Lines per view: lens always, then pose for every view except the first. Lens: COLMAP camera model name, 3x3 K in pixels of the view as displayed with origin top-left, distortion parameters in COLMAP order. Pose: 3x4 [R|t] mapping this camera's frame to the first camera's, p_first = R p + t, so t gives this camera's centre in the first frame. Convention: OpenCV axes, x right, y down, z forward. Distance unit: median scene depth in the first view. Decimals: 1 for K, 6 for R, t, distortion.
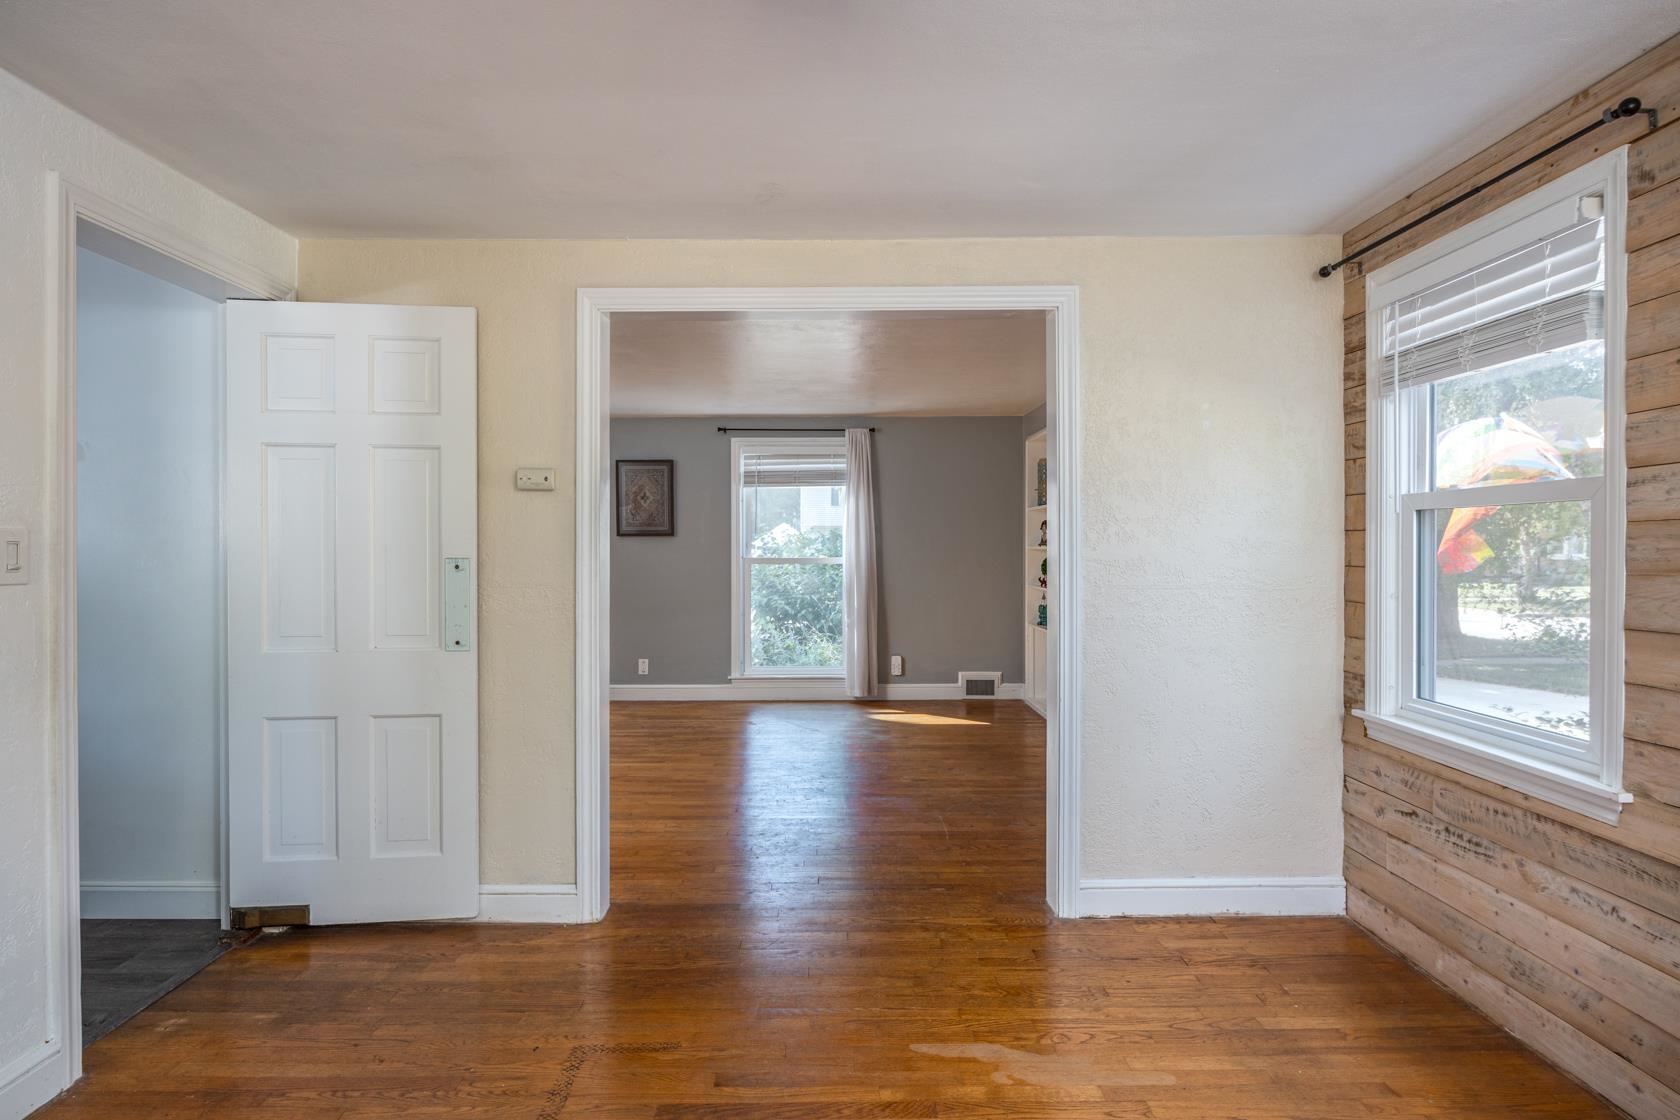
lens RADIAL K [[917.2, 0, 838.3], [0, 917.2, 555.8], [0, 0, 1]] dist [0.002864, 0.000622]
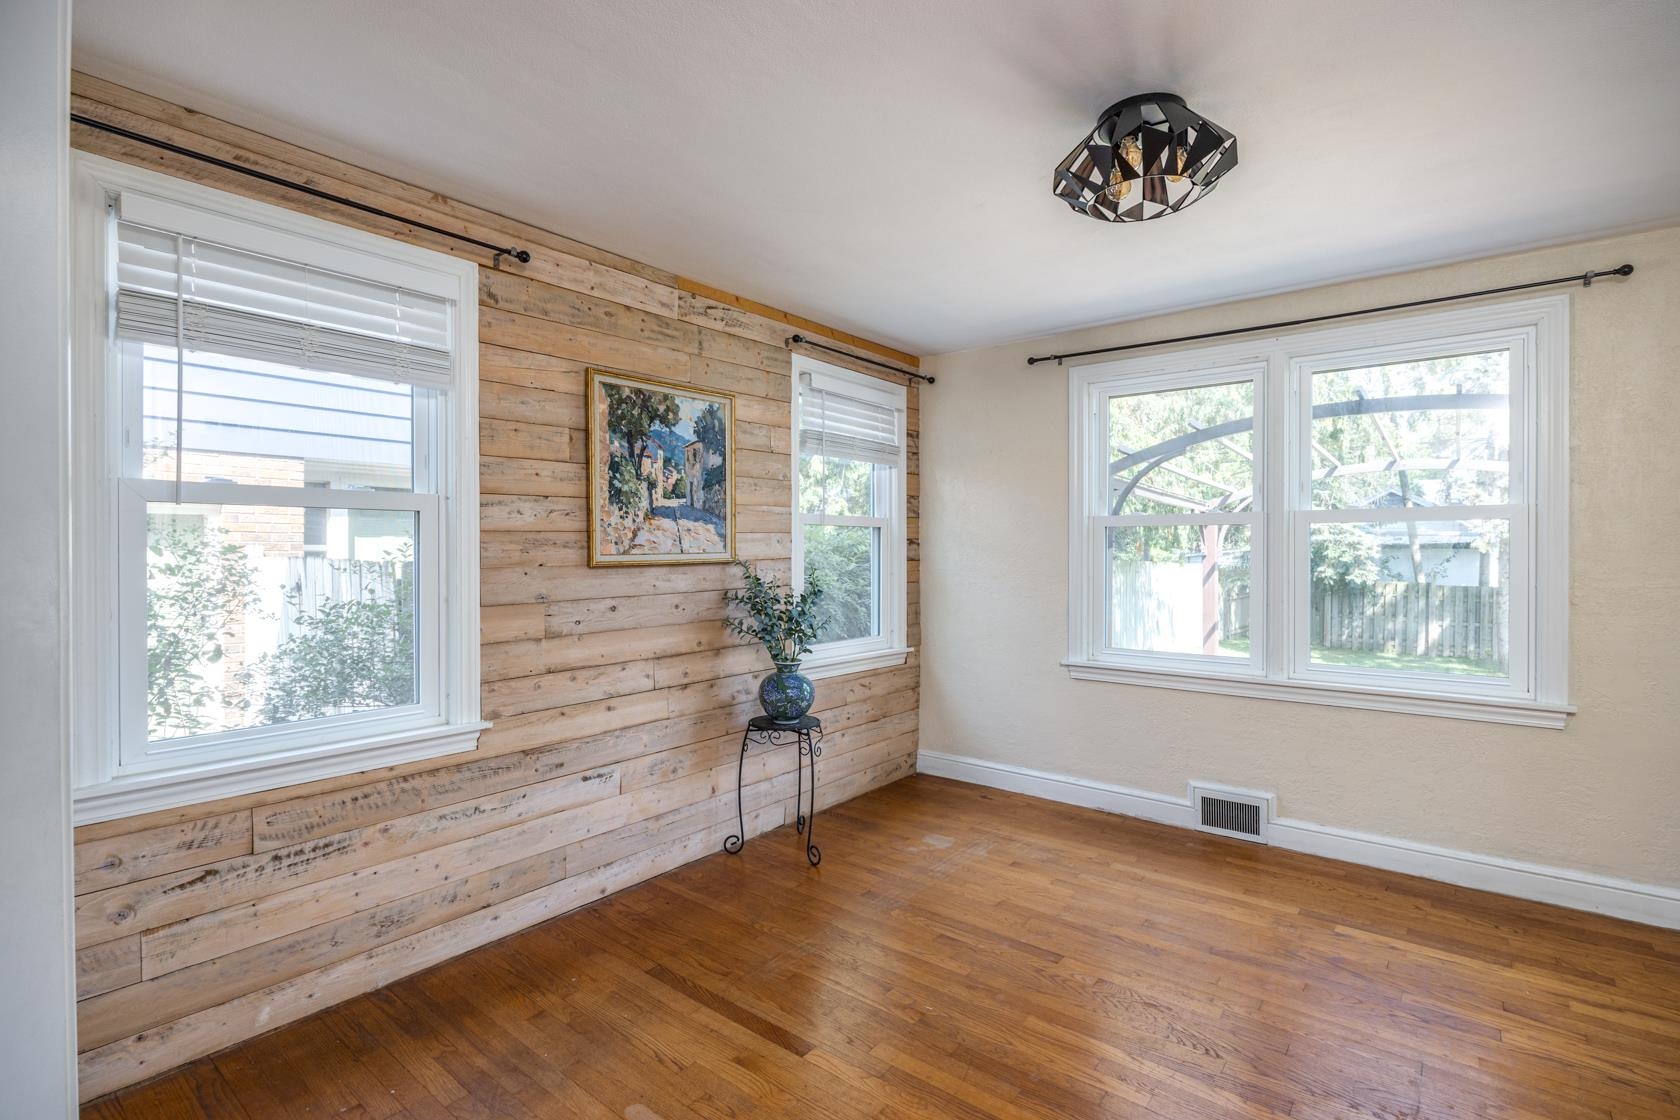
lens RADIAL K [[797.7, 0, 834.4], [0, 797.7, 549.0], [0, 0, 1]] dist [-0.001594, -0.000266]
pose [[-0.772646, -0.004450, 0.634821, -0.312532], [0.003629, 0.999928, 0.011426, -0.019280], [-0.634827, 0.011132, -0.772574, 1.449587]]
